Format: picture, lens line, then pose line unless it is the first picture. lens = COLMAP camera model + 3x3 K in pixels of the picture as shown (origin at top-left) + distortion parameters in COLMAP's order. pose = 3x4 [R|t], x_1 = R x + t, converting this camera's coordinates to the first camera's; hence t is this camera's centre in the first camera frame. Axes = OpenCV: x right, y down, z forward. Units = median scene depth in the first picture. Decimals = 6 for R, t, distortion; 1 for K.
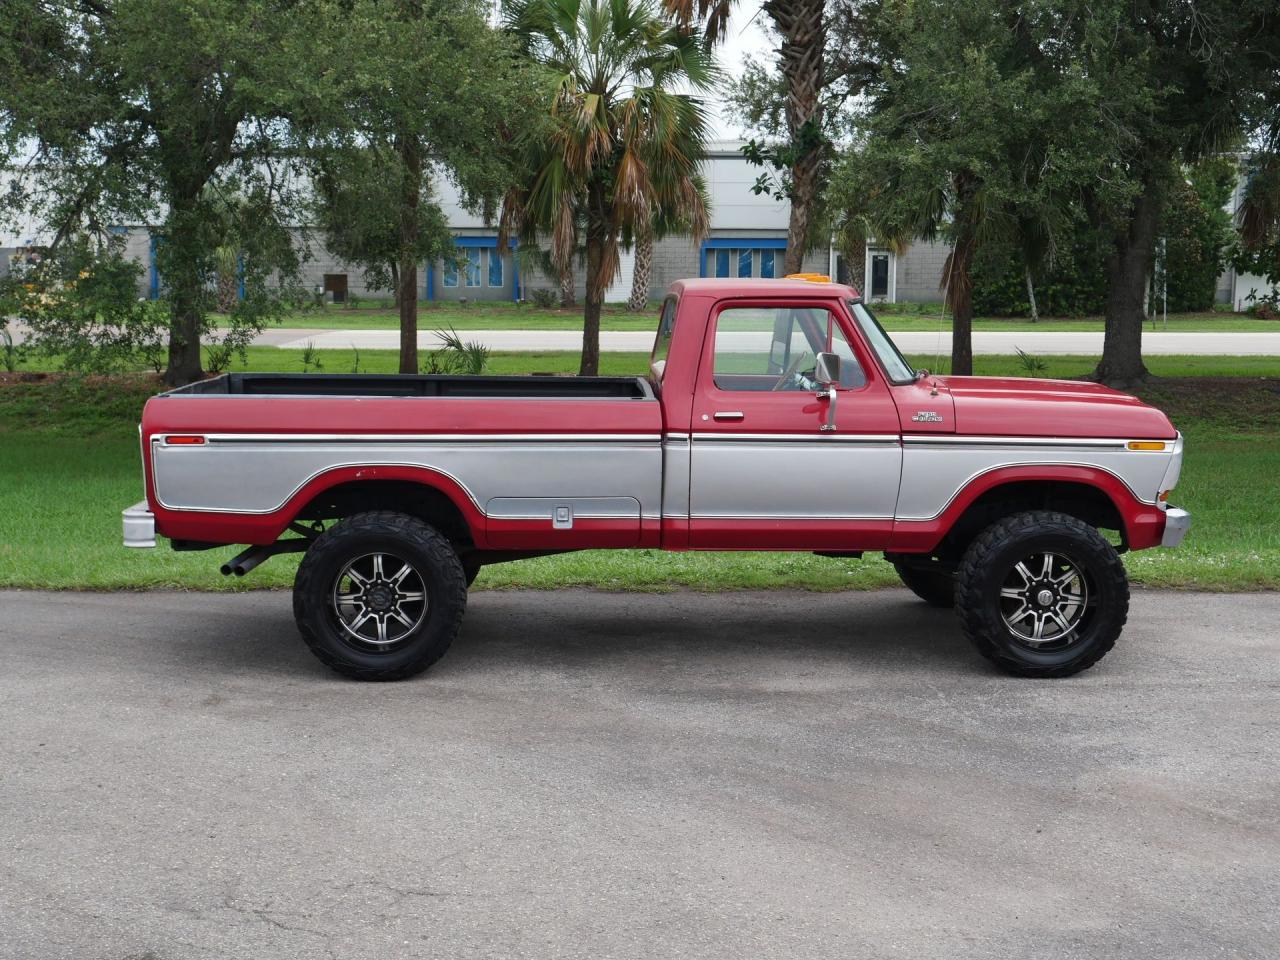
lens RADIAL K [[1628.7, 0, 637.4], [0, 1628.7, 480.4], [0, 0, 1]] dist [-0.001975, -0.014859]
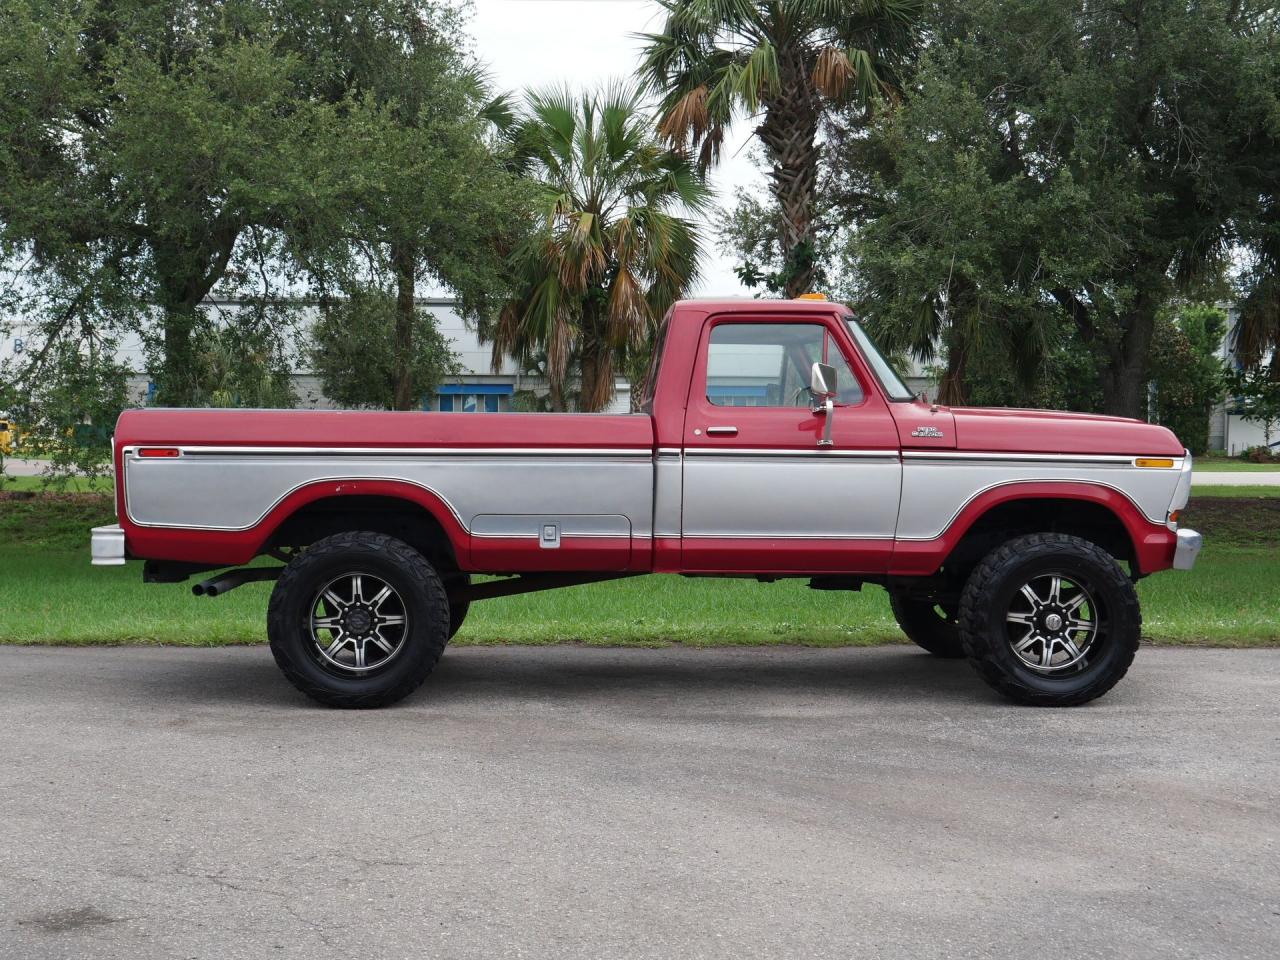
lens RADIAL K [[1628.7, 0, 637.4], [0, 1628.7, 480.4], [0, 0, 1]] dist [-0.001975, -0.014859]
pose [[0.999997, 0.000285, 0.002489, 0.001475], [-0.000034, 0.994956, -0.100312, 0.037232], [-0.002505, 0.100311, 0.994953, 0.017283]]
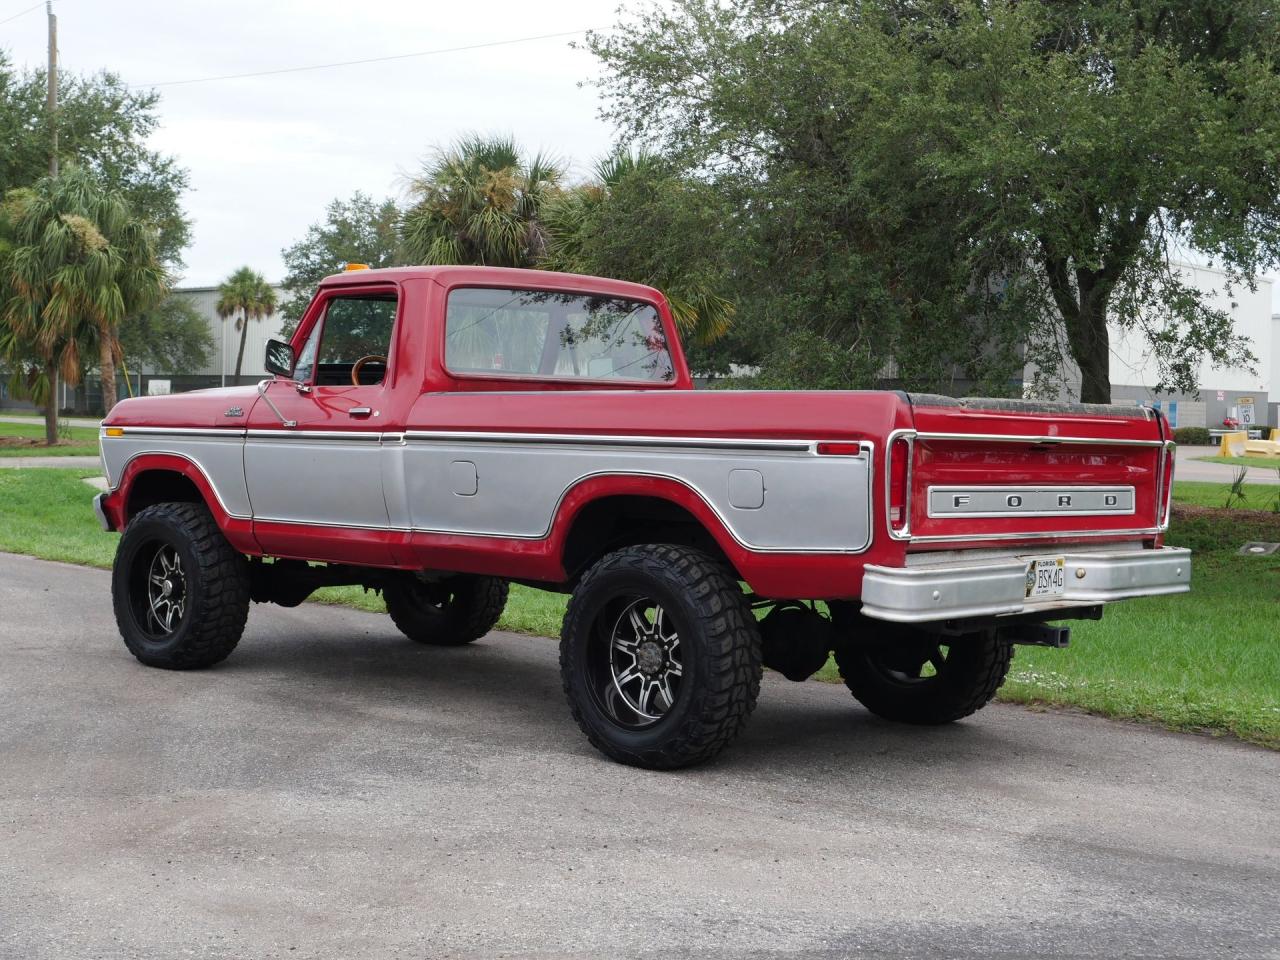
lens RADIAL K [[1813.4, 0, 640.0], [0, 1813.4, 480.0], [0, 0, 1]] dist [0.013770, -0.053810]
pose [[0.696689, 0.039061, -0.716309, 0.382906], [-0.118516, 0.991063, -0.061227, 0.019538], [0.707516, 0.127550, 0.695092, 0.169439]]
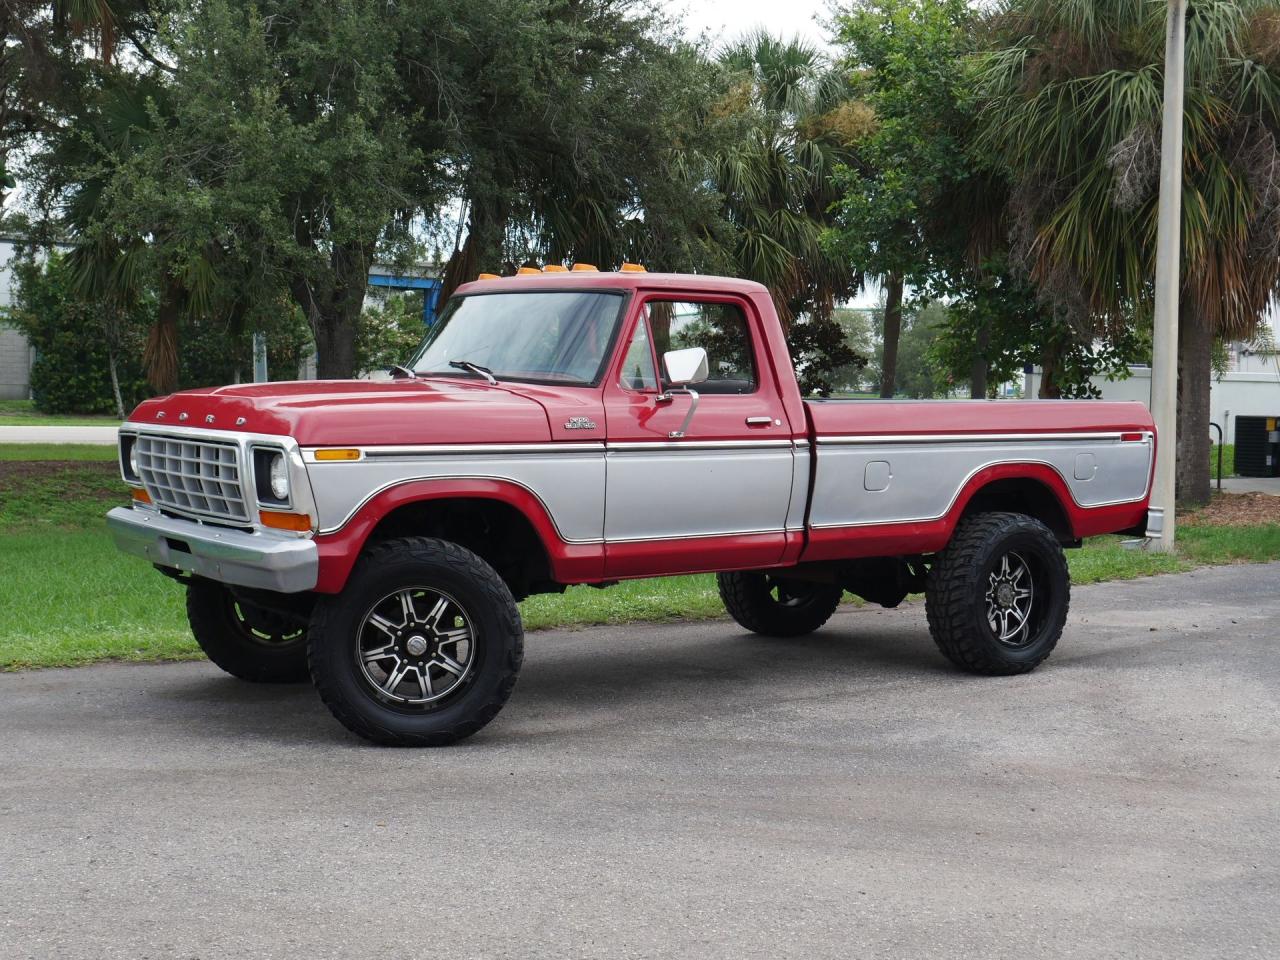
lens RADIAL K [[1724.1, 0, 637.1], [0, 1724.1, 478.5], [0, 0, 1]] dist [-0.007937, -0.017815]
pose [[0.834355, -0.015114, 0.551020, -0.156754], [0.054983, 0.996921, -0.055911, 0.021254], [-0.548478, 0.076947, 0.832617, 0.088333]]
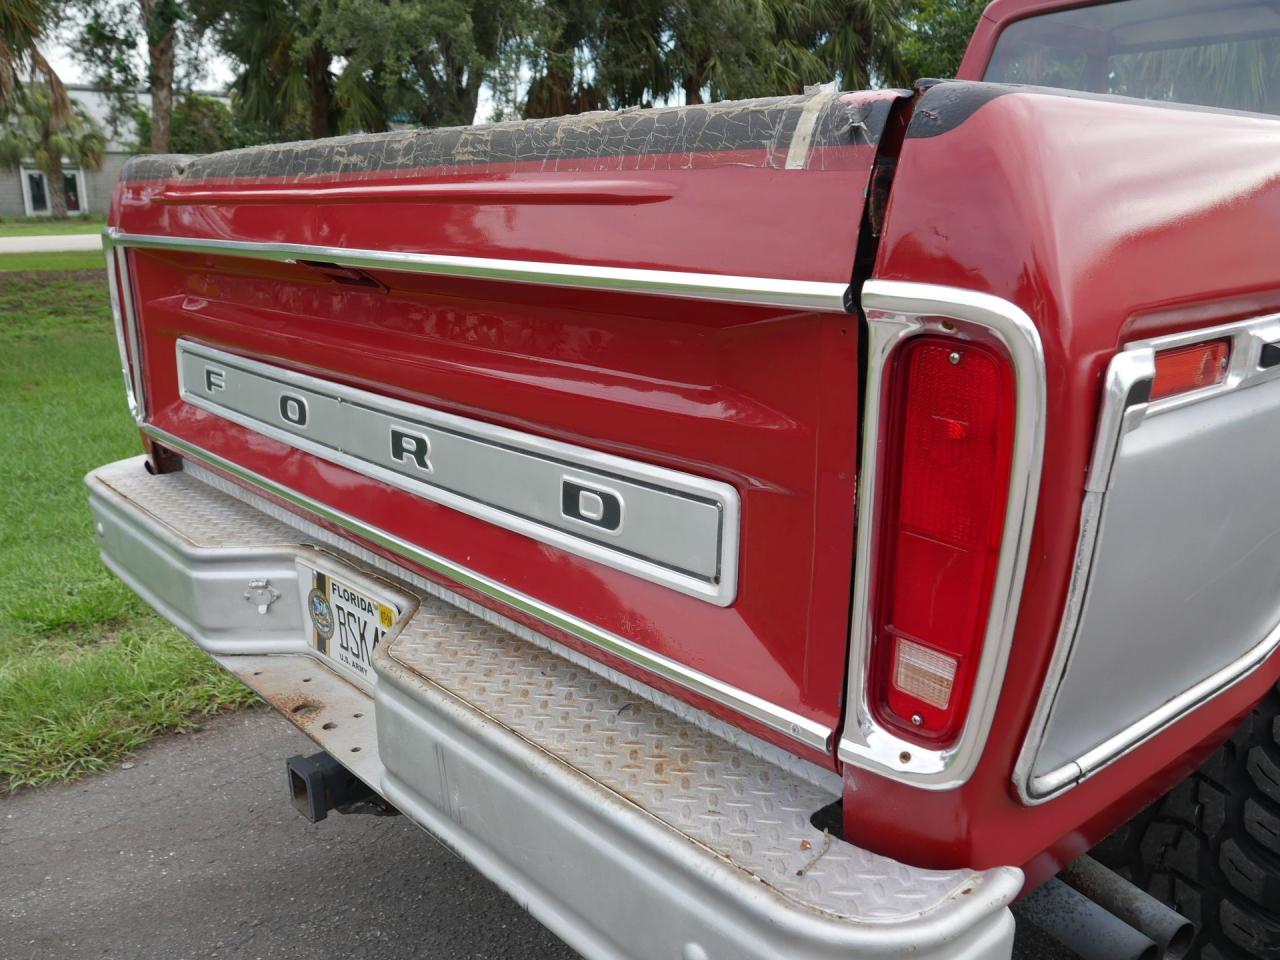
lens RADIAL K [[1088.2, 0, 640.0], [0, 1088.2, 480.0], [0, 0, 1]] dist [-0.014614, -0.004650]
pose [[0.774747, -0.170000, 0.608988, -0.161477], [0.092376, 0.983275, 0.156964, -0.015207], [-0.625486, -0.065352, 0.777493, 0.403177]]
